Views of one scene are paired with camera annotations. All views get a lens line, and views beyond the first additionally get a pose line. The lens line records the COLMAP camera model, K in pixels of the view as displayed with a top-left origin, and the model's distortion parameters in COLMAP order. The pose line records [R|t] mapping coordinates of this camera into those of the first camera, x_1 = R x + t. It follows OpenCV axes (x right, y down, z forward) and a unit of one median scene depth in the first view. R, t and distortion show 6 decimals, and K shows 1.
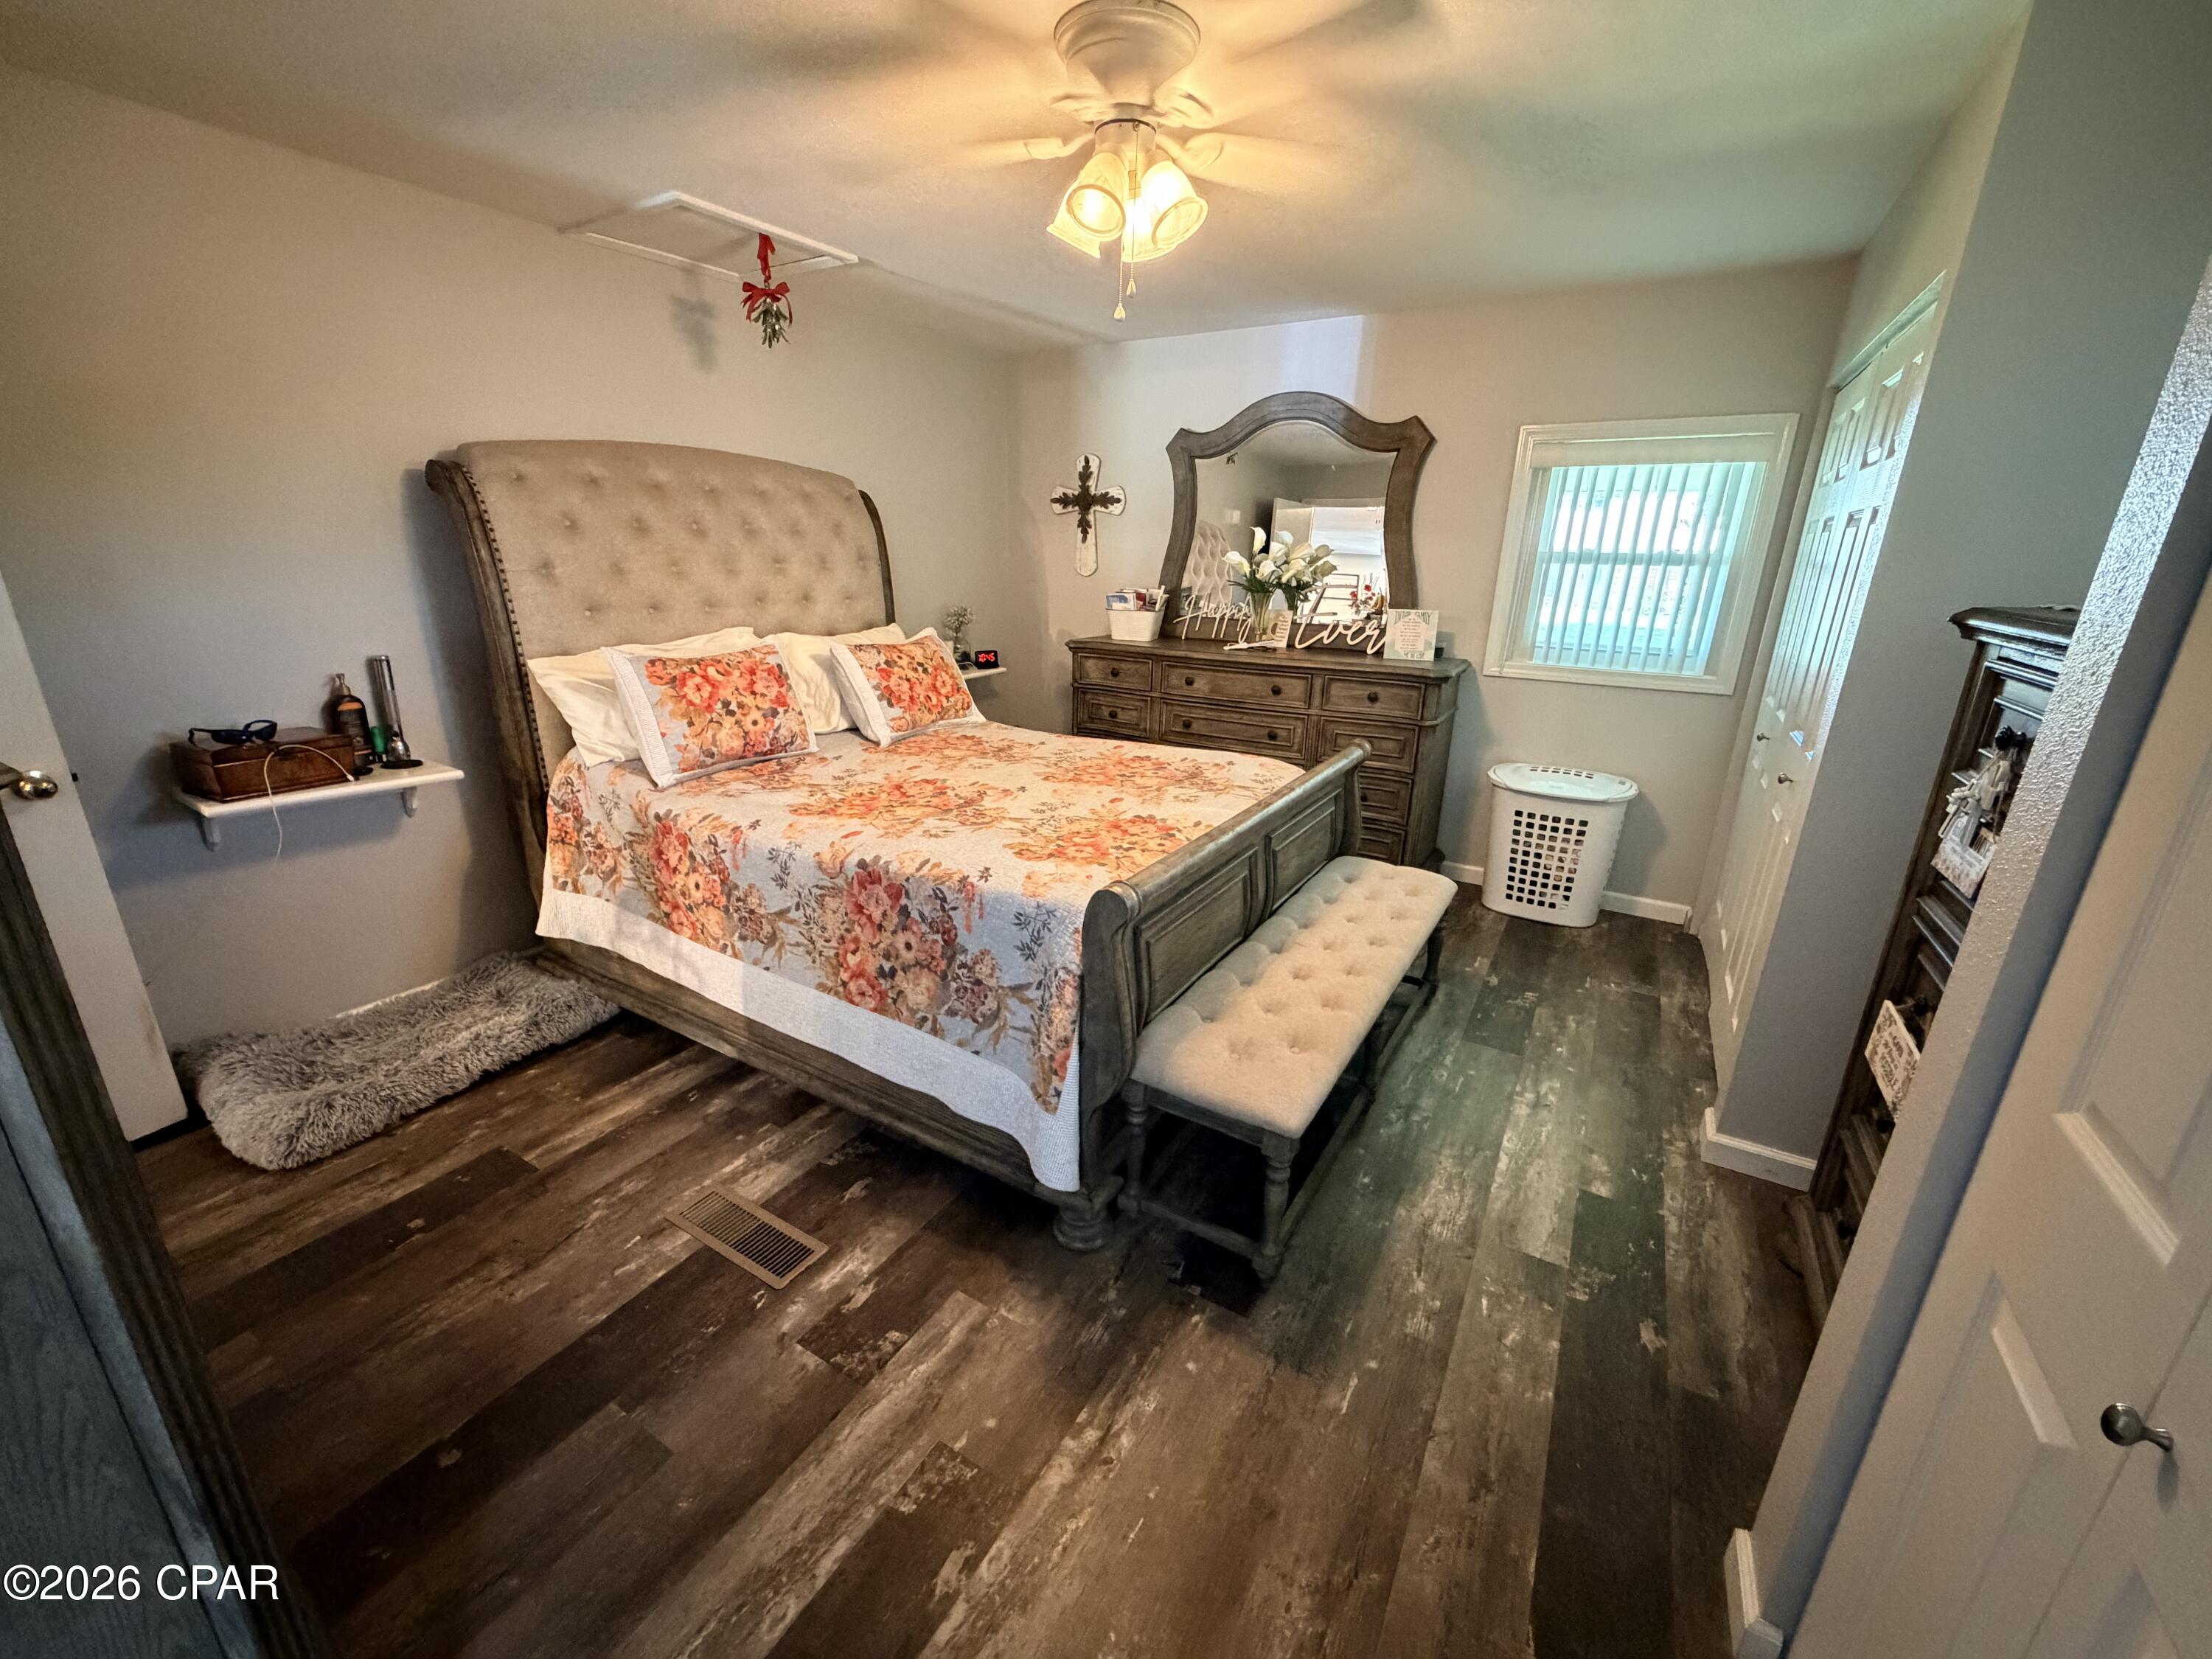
lens RADIAL K [[881.7, 0, 1103.6], [0, 881.7, 831.6], [0, 0, 1]] dist [0.000475, -0.000274]
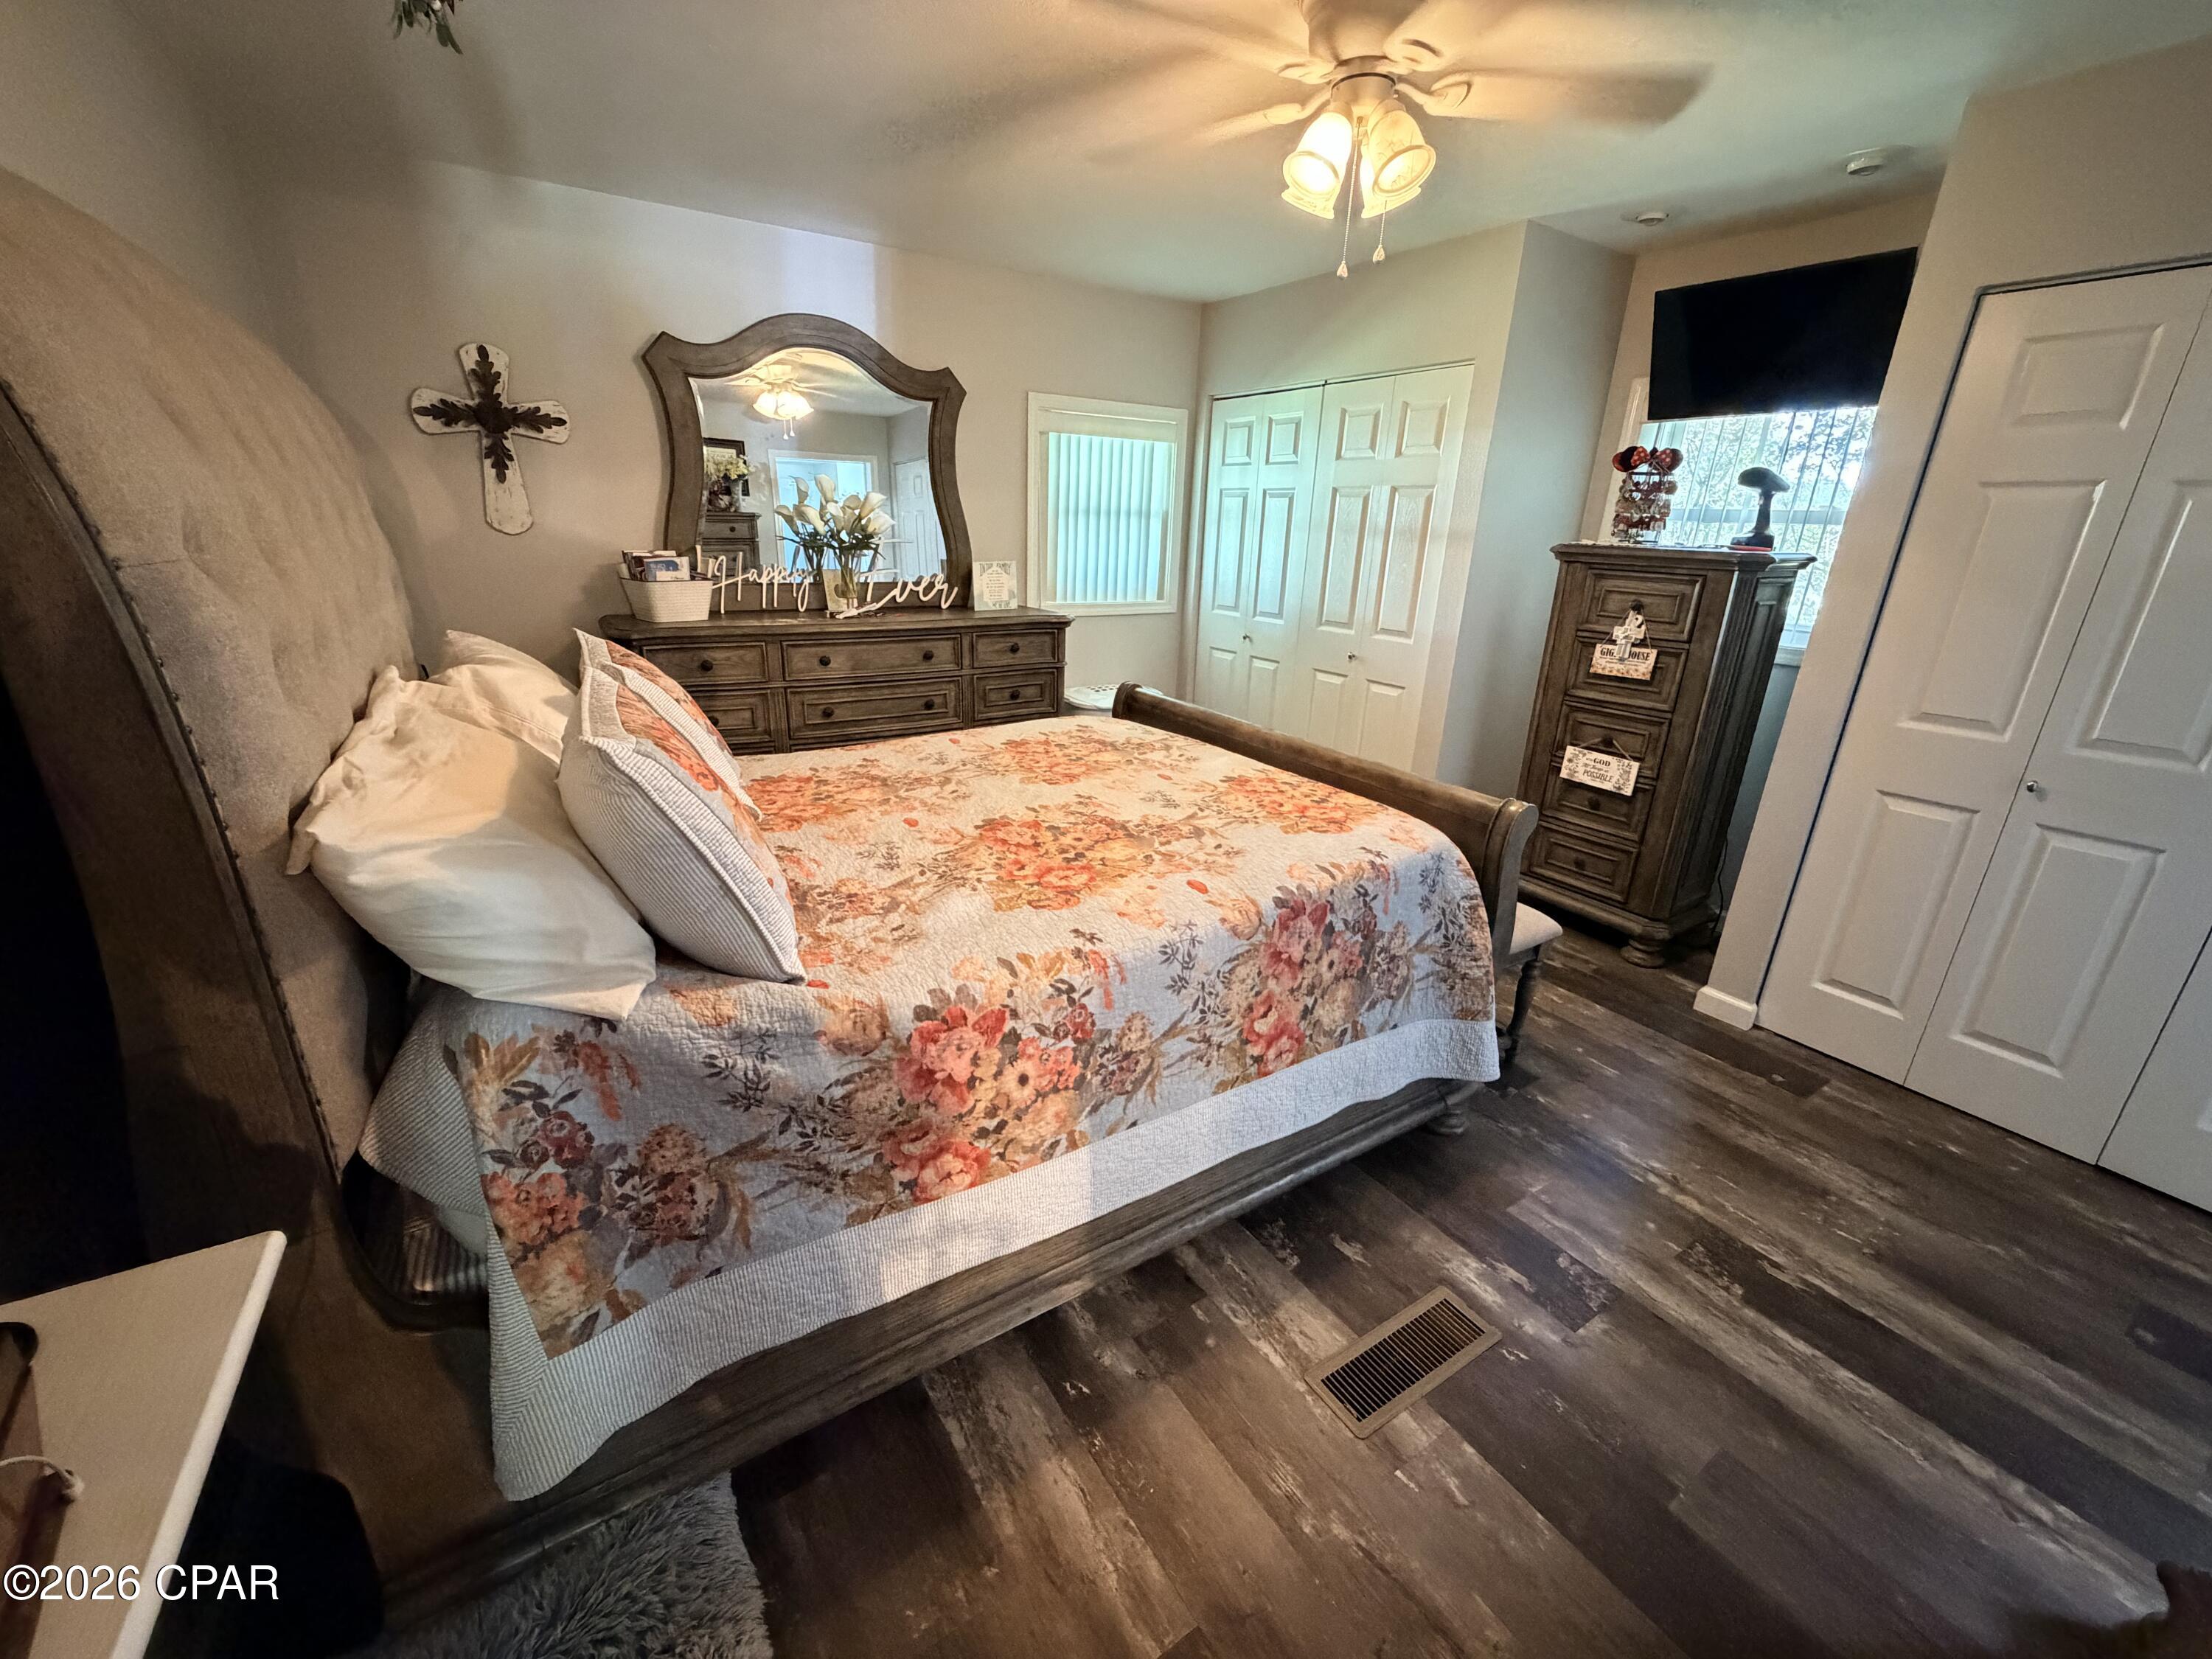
lens RADIAL K [[881.7, 0, 1099.7], [0, 881.7, 830.2], [0, 0, 1]] dist [0.000475, -0.000274]
pose [[0.446009, -0.303001, 0.842179, -0.880122], [0.254949, 0.944981, 0.204969, -0.204600], [-0.857949, 0.123295, 0.498720, 0.631991]]
